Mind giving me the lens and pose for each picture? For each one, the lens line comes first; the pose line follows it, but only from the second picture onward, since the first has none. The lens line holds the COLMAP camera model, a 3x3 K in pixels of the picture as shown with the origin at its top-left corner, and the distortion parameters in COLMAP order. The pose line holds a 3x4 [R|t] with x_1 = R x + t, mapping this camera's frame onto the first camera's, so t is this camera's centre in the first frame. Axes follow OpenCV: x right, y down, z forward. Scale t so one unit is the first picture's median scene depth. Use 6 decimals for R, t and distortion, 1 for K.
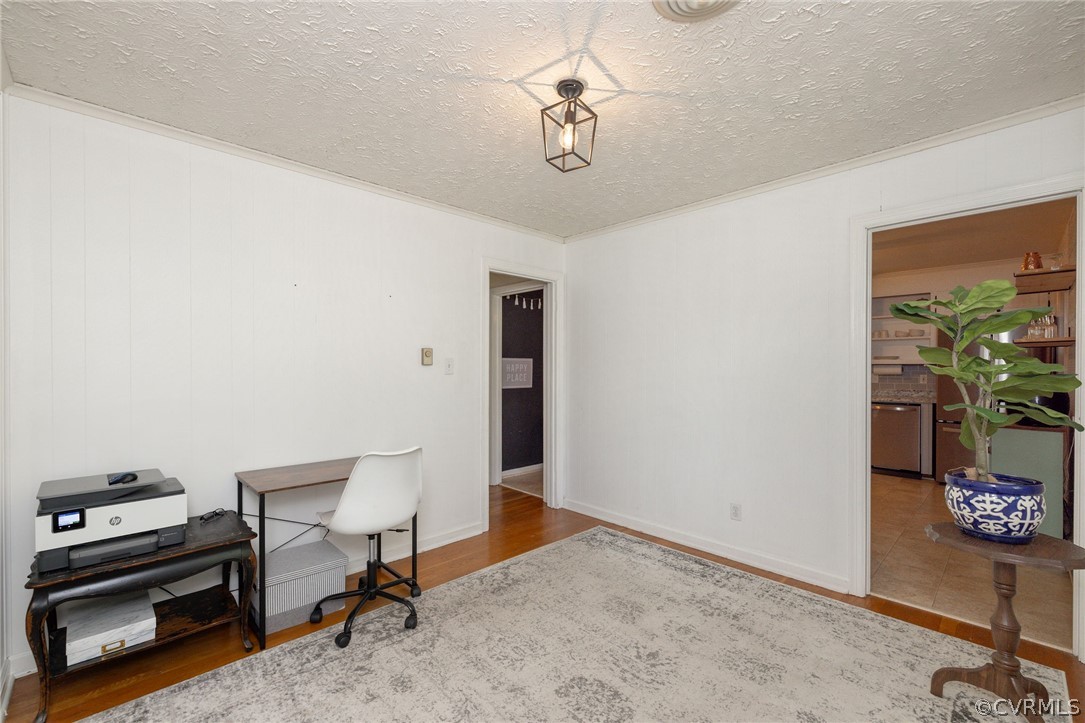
lens RADIAL K [[464.0, 0, 536.9], [0, 464.0, 367.1], [0, 0, 1]] dist [-0.002171, -0.000075]
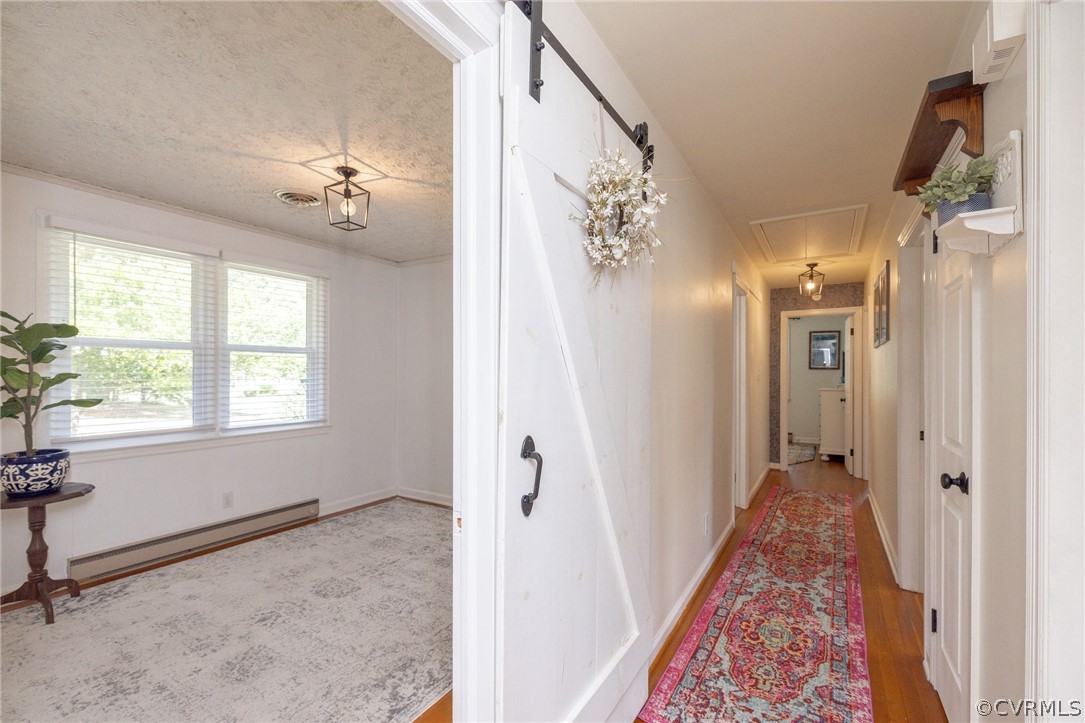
lens RADIAL K [[457.5, 0, 548.4], [0, 457.5, 371.9], [0, 0, 1]] dist [-0.000566, -0.000507]
pose [[-0.966833, -0.001777, -0.255405, -0.162346], [-0.001597, 0.999998, -0.000913, -0.009132], [0.255406, -0.000475, -0.966834, 2.461314]]
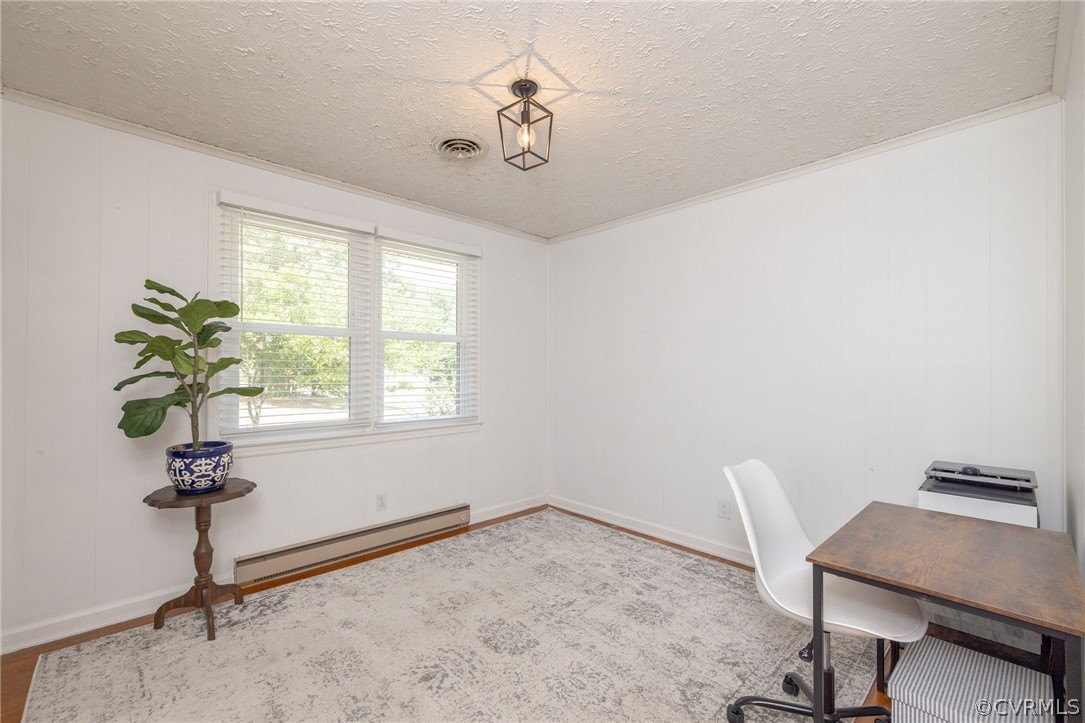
lens RADIAL K [[464.0, 0, 536.9], [0, 464.0, 367.1], [0, 0, 1]] dist [-0.002171, -0.000075]
pose [[-0.999846, -0.002183, 0.017400, 0.024524], [-0.002279, 0.999982, -0.005495, 0.023265], [-0.017388, -0.005534, -0.999834, 2.025811]]
